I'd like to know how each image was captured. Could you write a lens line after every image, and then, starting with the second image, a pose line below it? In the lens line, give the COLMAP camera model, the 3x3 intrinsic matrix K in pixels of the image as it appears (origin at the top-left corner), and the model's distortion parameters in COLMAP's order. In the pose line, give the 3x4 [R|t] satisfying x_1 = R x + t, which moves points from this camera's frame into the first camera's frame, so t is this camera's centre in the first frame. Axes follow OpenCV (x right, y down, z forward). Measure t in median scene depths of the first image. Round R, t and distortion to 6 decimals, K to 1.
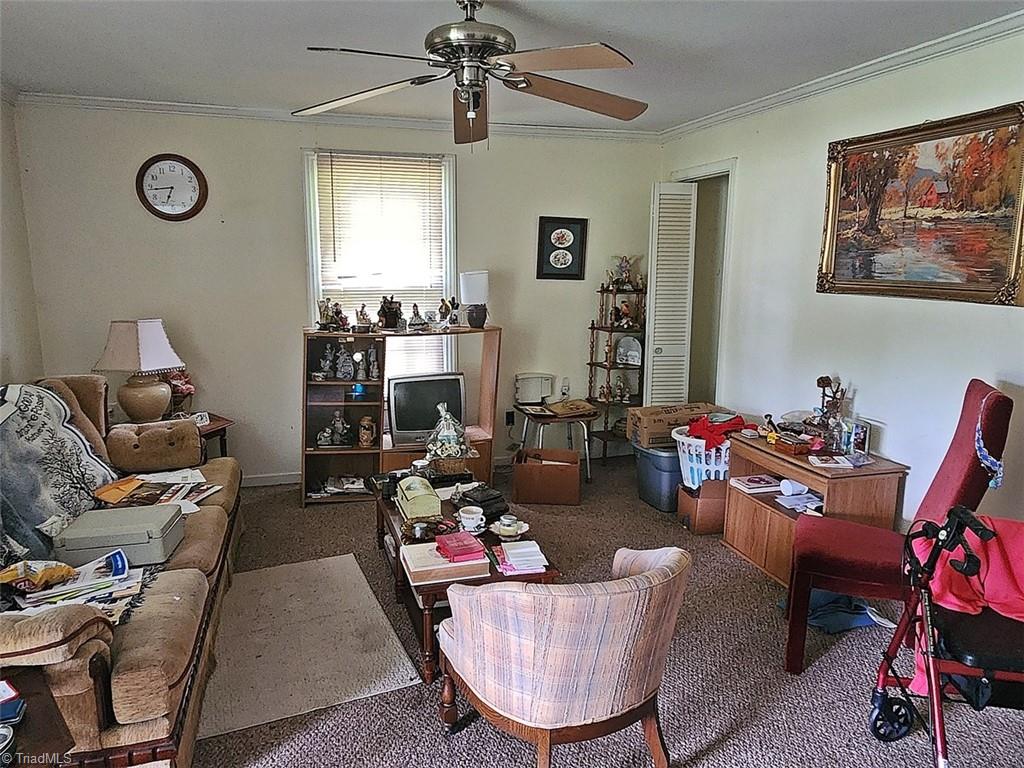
lens RADIAL K [[686.5, 0, 509.9], [0, 686.5, 371.3], [0, 0, 1]] dist [0.002167, -0.000572]
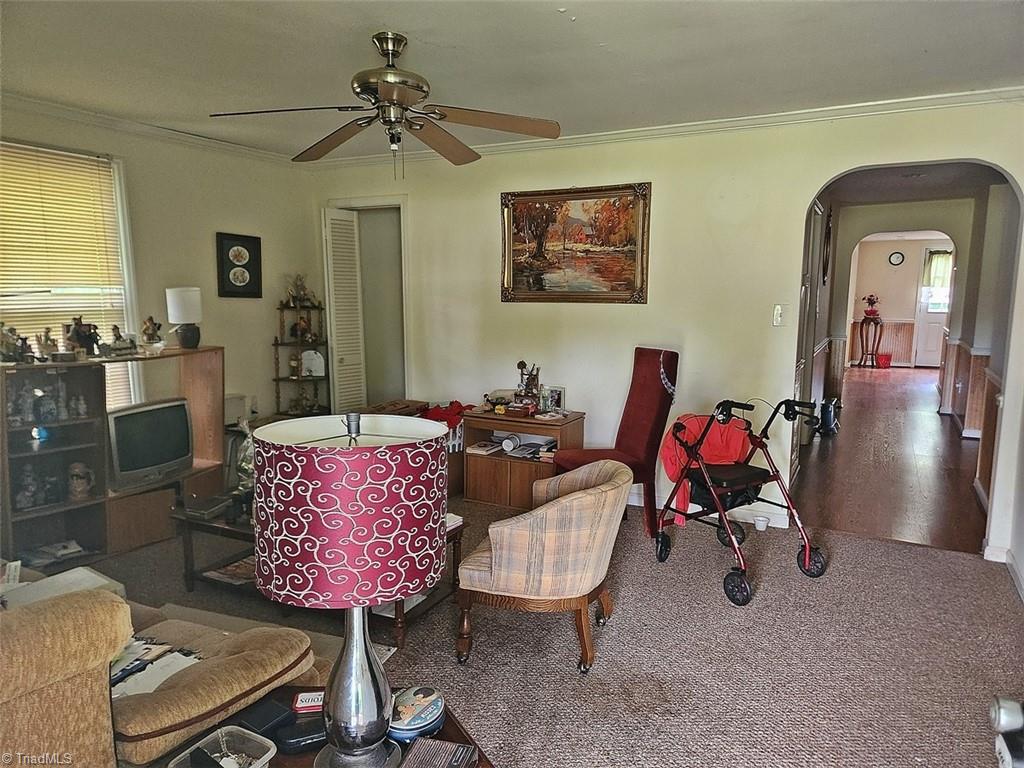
lens RADIAL K [[683.7, 0, 523.4], [0, 683.7, 383.6], [0, 0, 1]] dist [0.080302, -0.075419]
pose [[0.687078, -0.103025, 0.719242, -0.512204], [0.118704, 0.992513, 0.028773, 0.012778], [-0.716821, 0.065608, 0.694164, 0.031918]]
